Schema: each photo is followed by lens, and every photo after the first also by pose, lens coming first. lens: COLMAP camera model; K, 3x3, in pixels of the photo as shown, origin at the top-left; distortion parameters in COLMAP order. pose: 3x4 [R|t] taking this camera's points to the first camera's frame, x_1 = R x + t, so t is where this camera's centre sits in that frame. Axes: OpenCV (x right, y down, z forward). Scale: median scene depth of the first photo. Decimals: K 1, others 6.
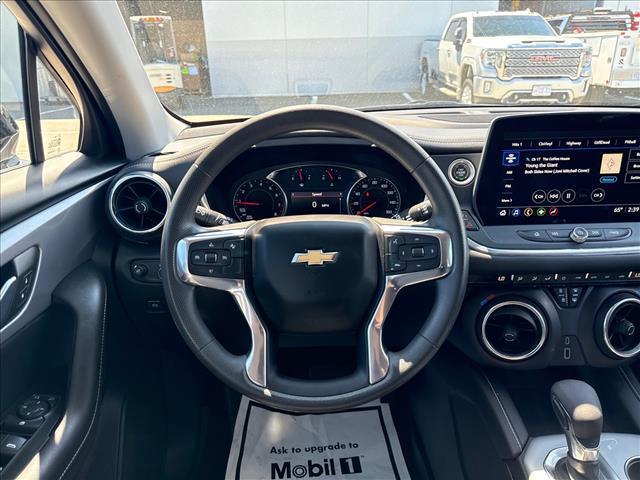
lens RADIAL K [[439.6, 0, 314.9], [0, 439.6, 243.2], [0, 0, 1]] dist [0.063120, -0.044227]
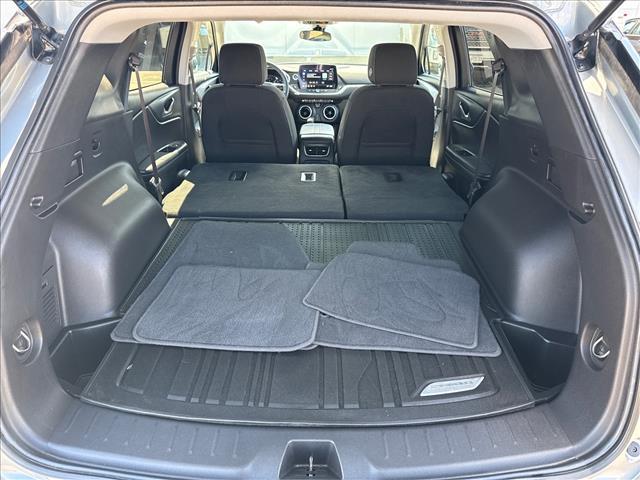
lens RADIAL K [[439.6, 0, 319.0], [0, 439.6, 237.7], [0, 0, 1]] dist [0.063120, -0.044227]
pose [[0.999426, 0.030417, 0.014894, 0.567790], [-0.031351, 0.997251, 0.067141, 1.218293], [-0.012811, -0.067570, 0.997632, -3.800857]]
